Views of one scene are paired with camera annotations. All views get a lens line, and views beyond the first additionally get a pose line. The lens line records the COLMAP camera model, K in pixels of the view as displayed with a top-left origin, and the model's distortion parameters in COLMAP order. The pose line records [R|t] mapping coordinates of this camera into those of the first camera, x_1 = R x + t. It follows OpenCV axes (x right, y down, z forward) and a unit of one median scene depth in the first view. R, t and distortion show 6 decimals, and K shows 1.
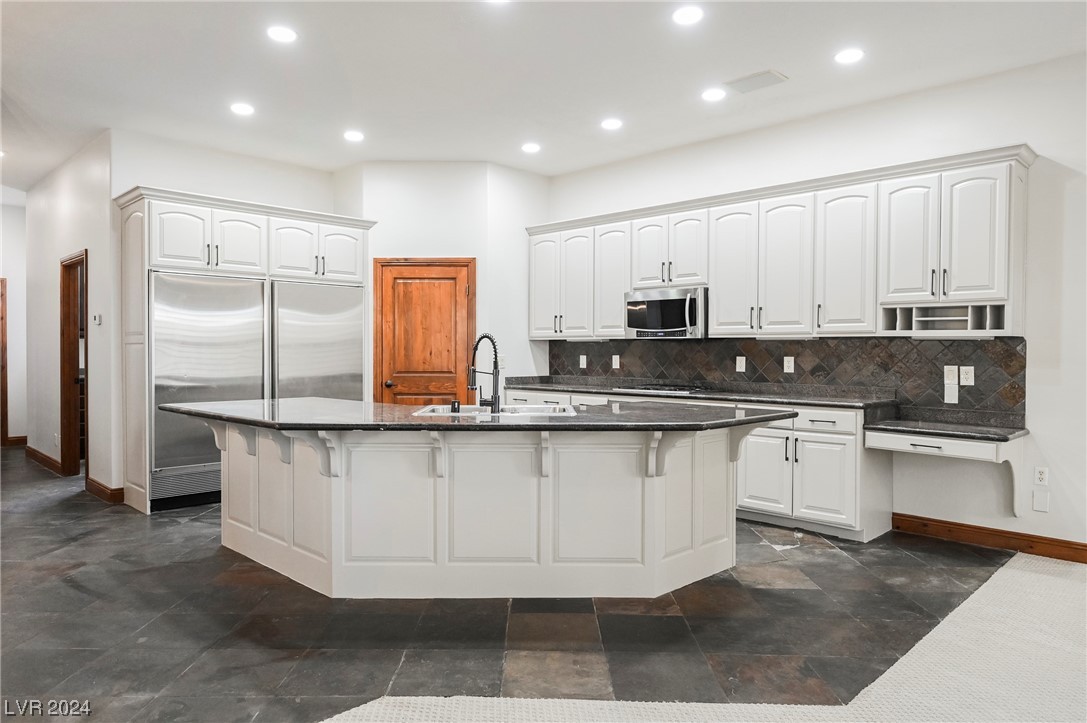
lens RADIAL K [[689.2, 0, 540.2], [0, 689.2, 363.7], [0, 0, 1]] dist [-0.006838, -0.000040]
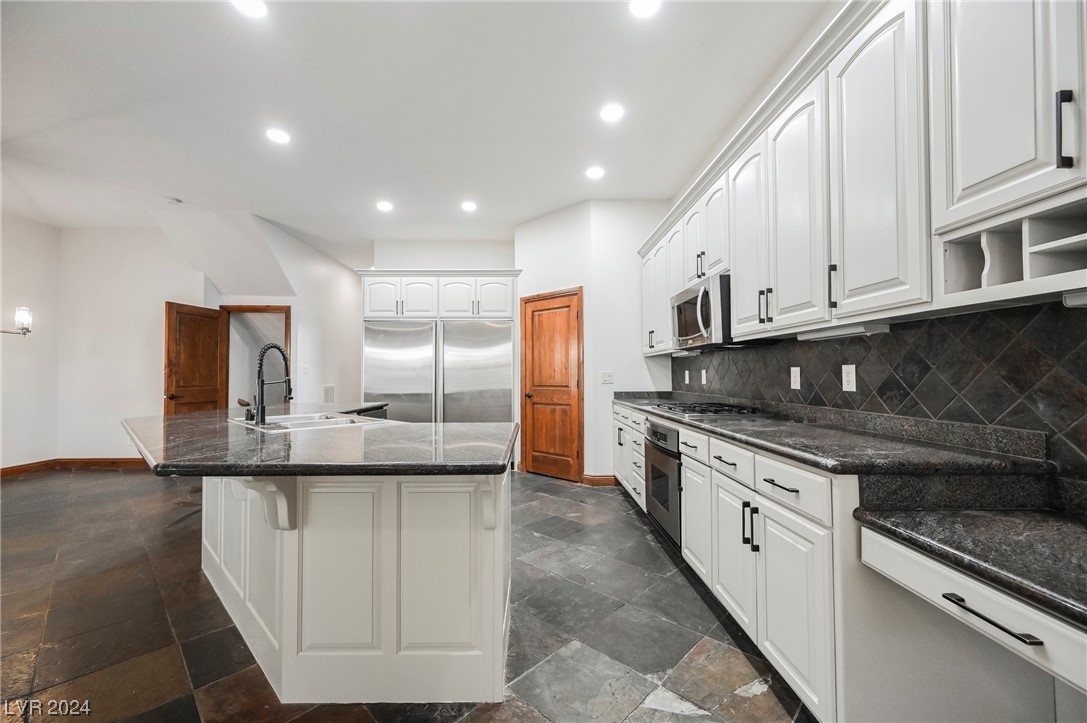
lens RADIAL K [[432.7, 0, 543.2], [0, 432.7, 366.0], [0, 0, 1]] dist [0.001775, 0.000182]
pose [[0.719799, -0.022774, -0.693809, 0.409324], [-0.003194, 0.999342, -0.036117, 0.005256], [0.694176, 0.028213, 0.719252, 0.517483]]
